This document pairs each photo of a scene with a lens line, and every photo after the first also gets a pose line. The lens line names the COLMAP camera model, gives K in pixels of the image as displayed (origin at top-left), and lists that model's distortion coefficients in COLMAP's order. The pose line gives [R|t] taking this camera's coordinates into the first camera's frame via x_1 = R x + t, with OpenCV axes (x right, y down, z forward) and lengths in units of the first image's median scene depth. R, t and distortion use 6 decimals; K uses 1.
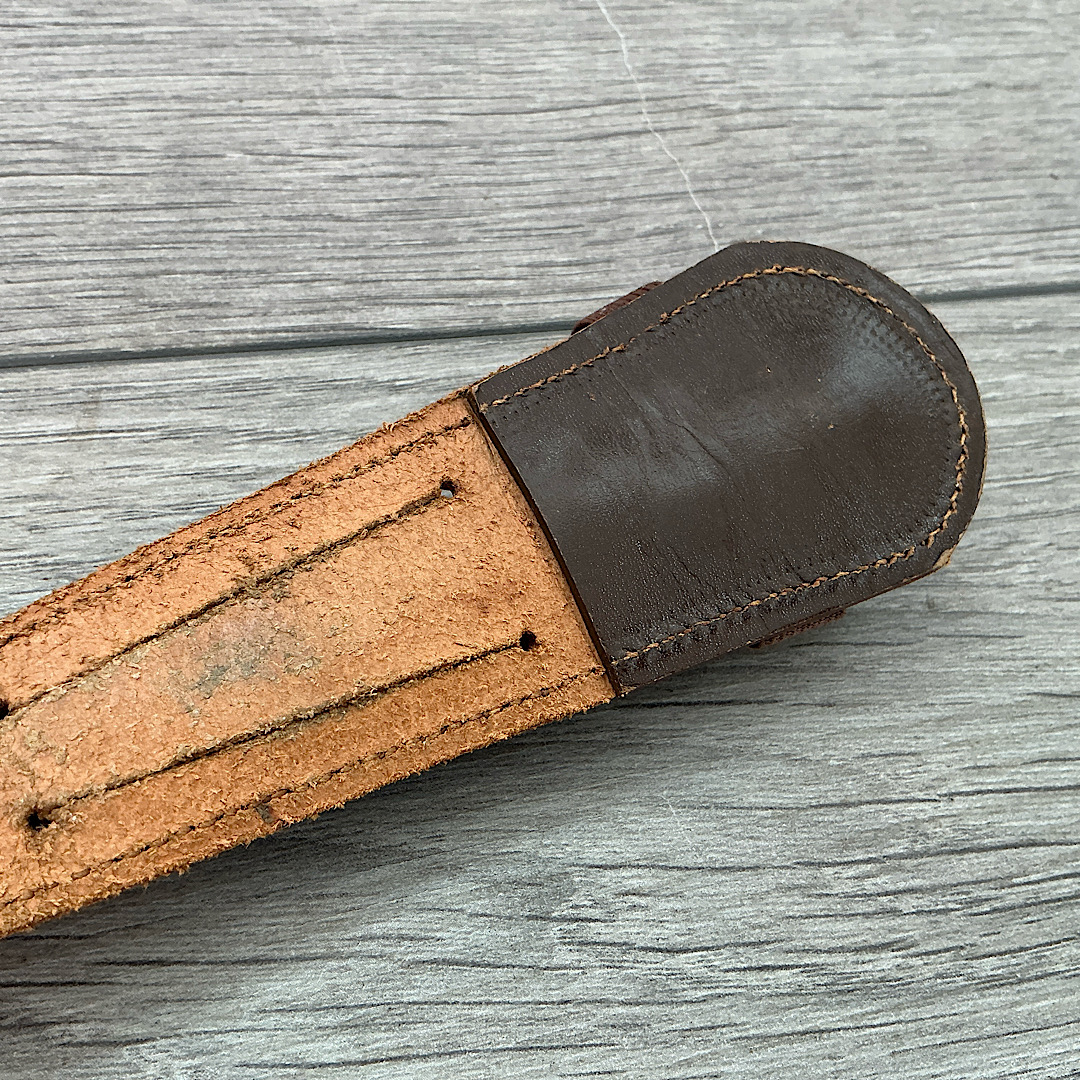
lens RADIAL K [[1209.6, 0, 540.0], [0, 1209.6, 540.0], [0, 0, 1]] dist [0.141463, -0.334954]
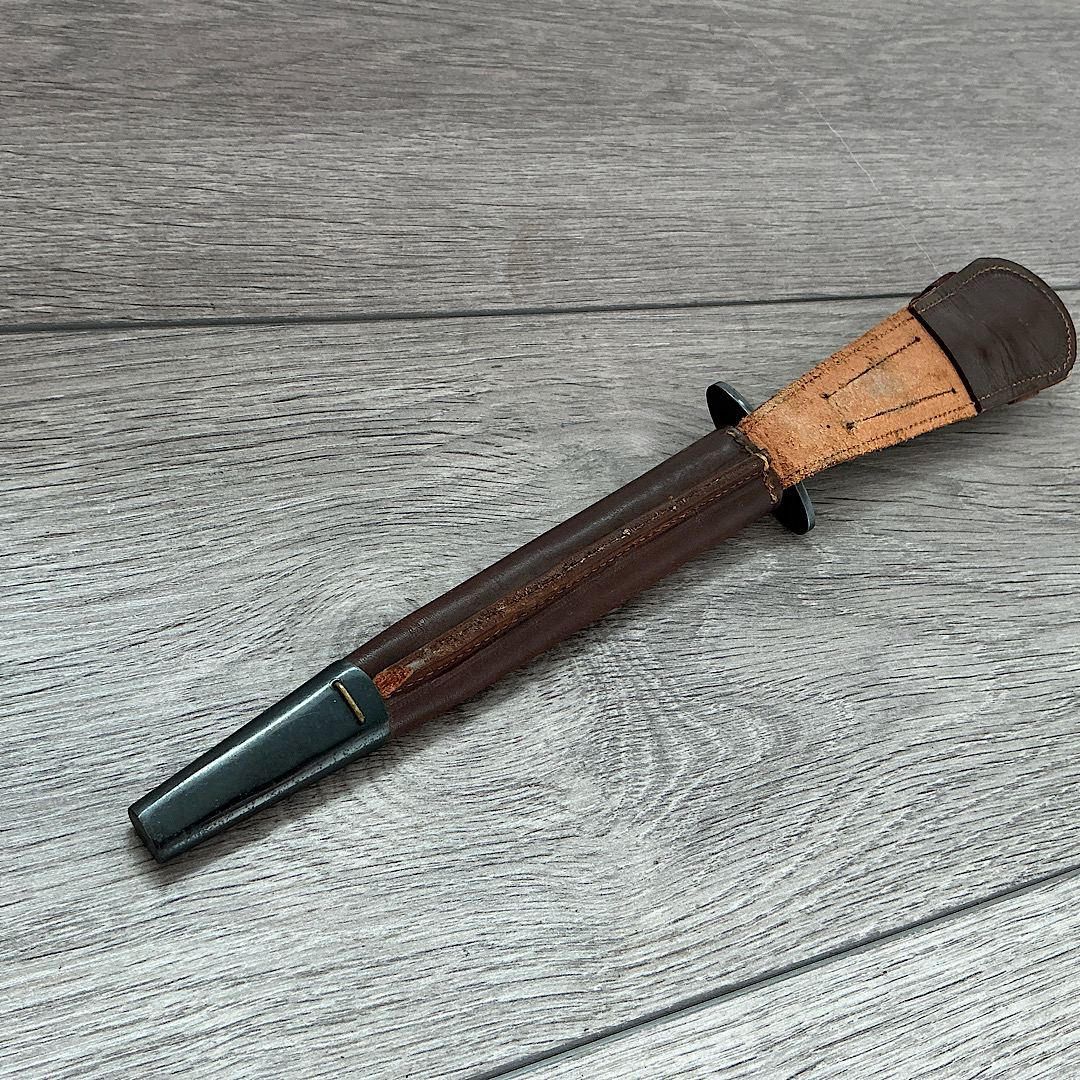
lens RADIAL K [[1195.3, 0, 540.0], [0, 1195.3, 540.0], [0, 0, 1]] dist [0.154636, -0.358290]
pose [[0.984703, -0.028544, 0.171886, -1.131724], [0.041780, 0.996391, -0.073885, 0.467577], [-0.169157, 0.079936, 0.982342, -1.223741]]
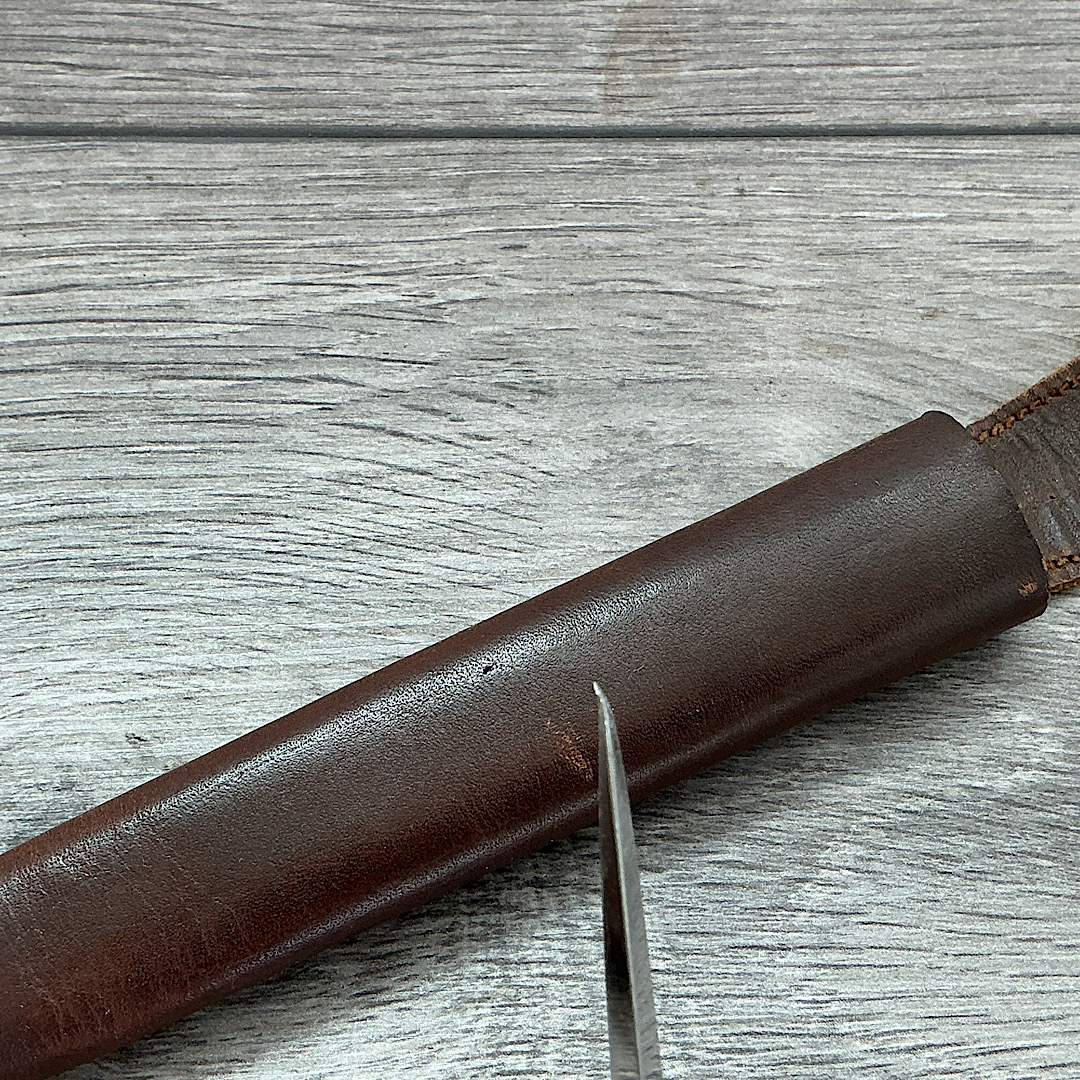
lens RADIAL K [[1815.7, 0, 540.0], [0, 1815.7, 540.0], [0, 0, 1]] dist [0.150332, -0.317535]
pose [[0.979819, 0.085263, -0.180788, -0.544858], [-0.090068, 0.995763, -0.018519, 0.283987], [0.178443, 0.034429, 0.983348, -0.678680]]
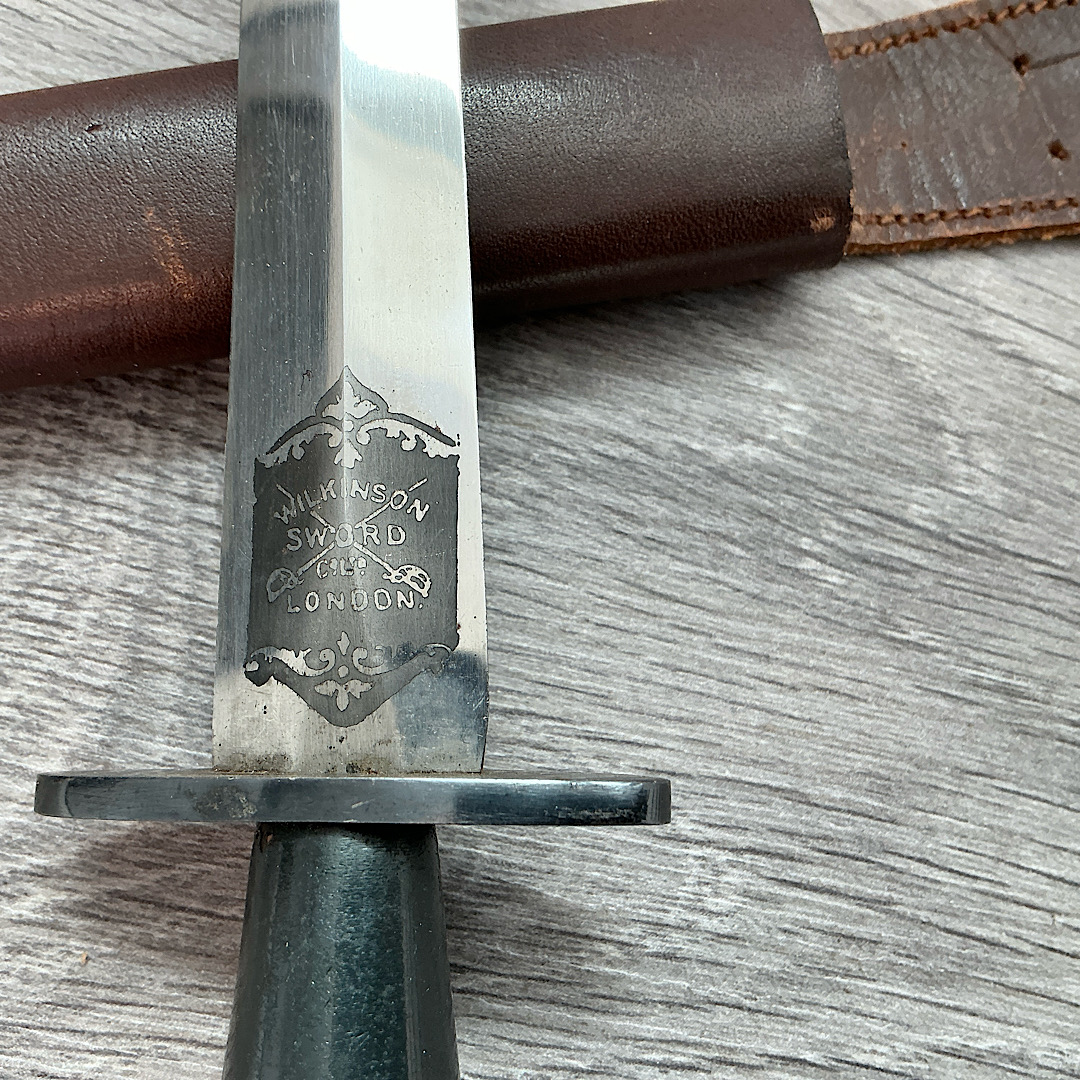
lens RADIAL K [[1195.3, 0, 540.0], [0, 1195.3, 540.0], [0, 0, 1]] dist [0.154636, -0.358290]
pose [[0.908825, 0.382745, -0.165964, -0.406680], [-0.339861, 0.909989, 0.237518, 0.314458], [0.241934, -0.159457, 0.957101, -0.082805]]
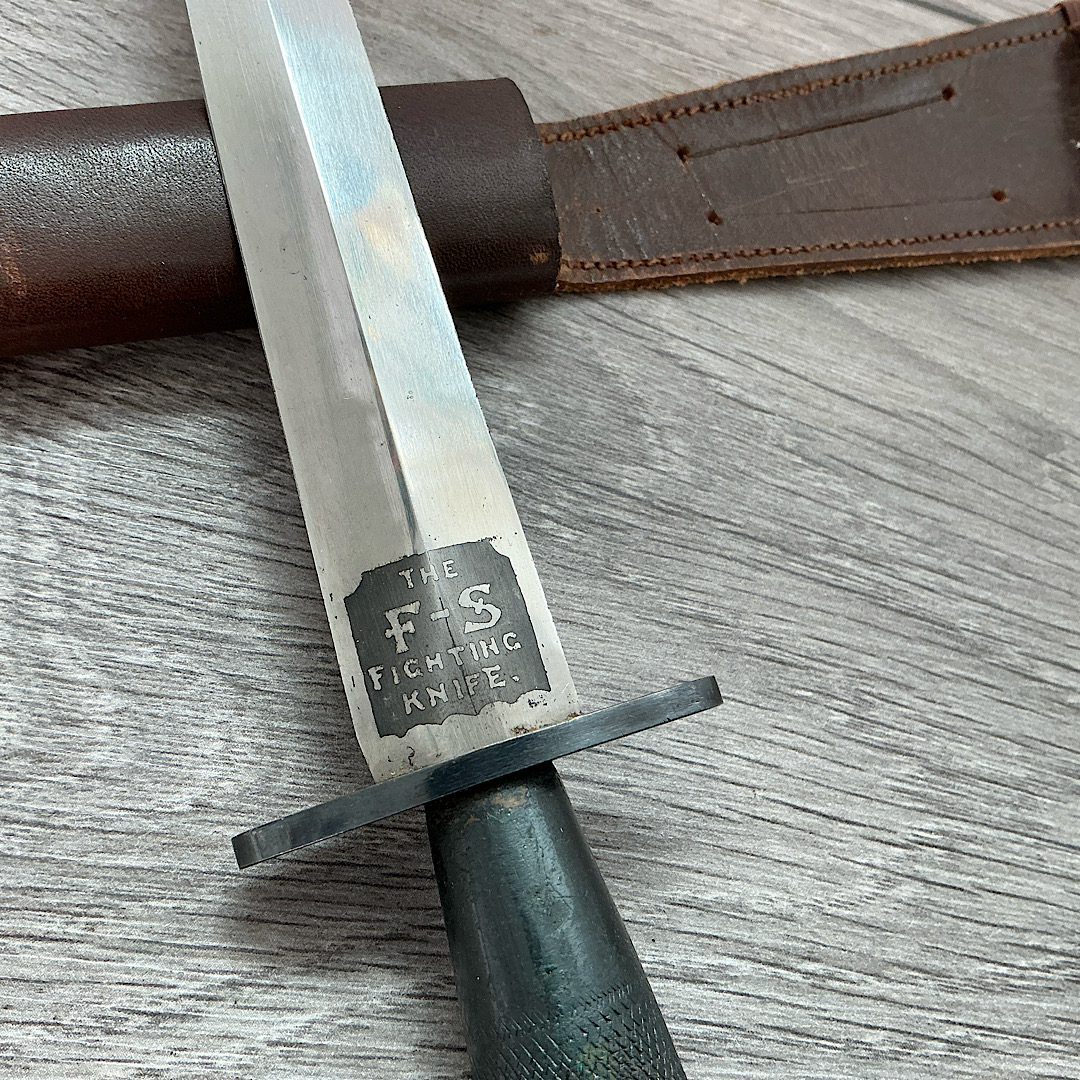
lens RADIAL K [[1209.6, 0, 540.0], [0, 1209.6, 540.0], [0, 0, 1]] dist [0.141463, -0.334954]
pose [[0.945810, 0.323761, -0.024964, -0.354547], [-0.322664, 0.945676, 0.039802, 0.419089], [0.036494, -0.029590, 0.998896, -0.250411]]
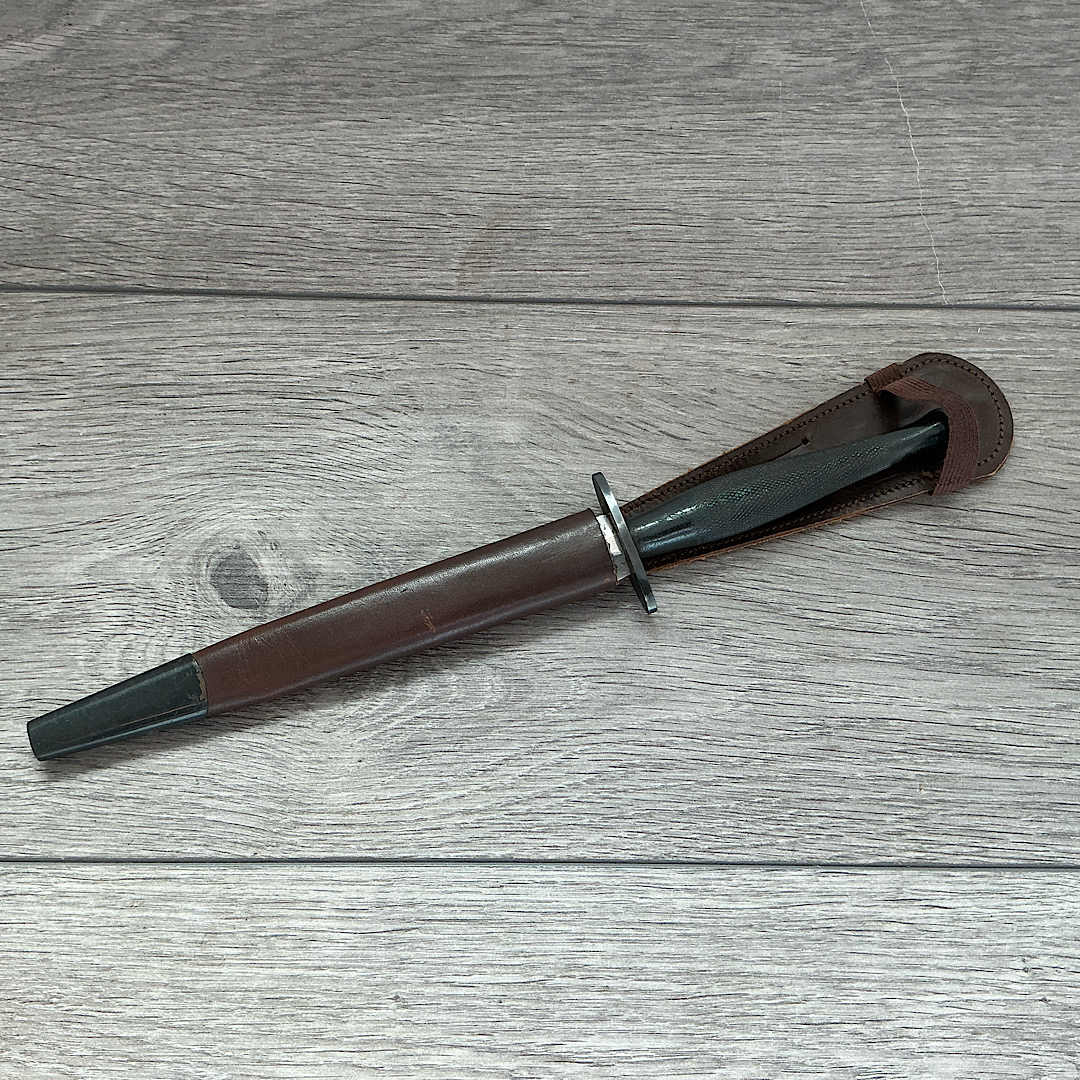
lens RADIAL K [[1182.8, 0, 540.0], [0, 1182.8, 540.0], [0, 0, 1]] dist [0.161972, -0.374658]
pose [[0.955504, 0.172222, -0.239483, 0.064612], [-0.135255, 0.977285, 0.163159, -0.023234], [0.262143, -0.123508, 0.957093, -1.612113]]
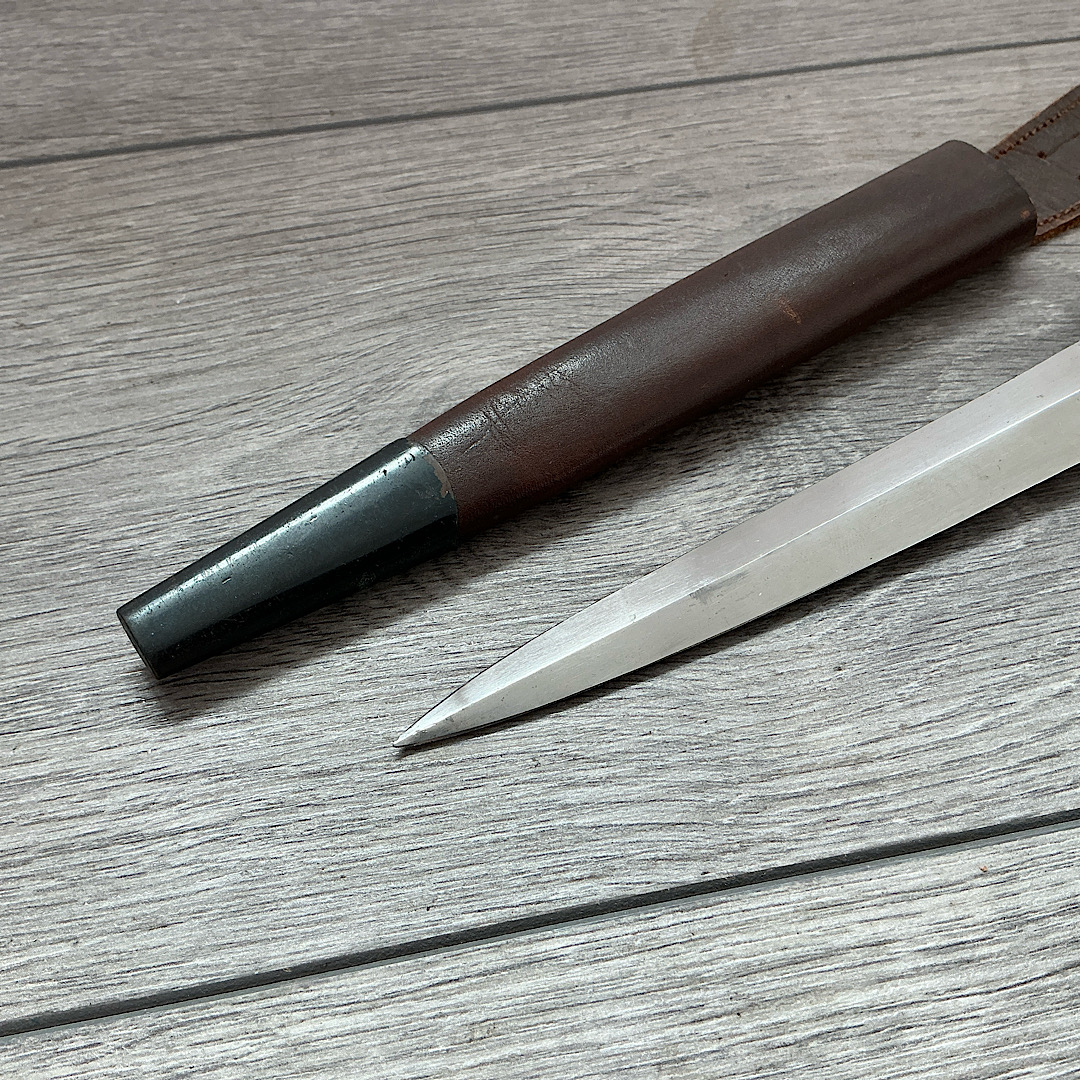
lens RADIAL K [[1200.6, 0, 540.0], [0, 1200.6, 540.0], [0, 0, 1]] dist [0.157031, -0.369516]
pose [[0.977213, -0.100517, -0.186953, -0.761978], [0.064512, 0.979747, -0.189565, 0.861567], [0.202221, 0.173184, 0.963906, -0.782989]]
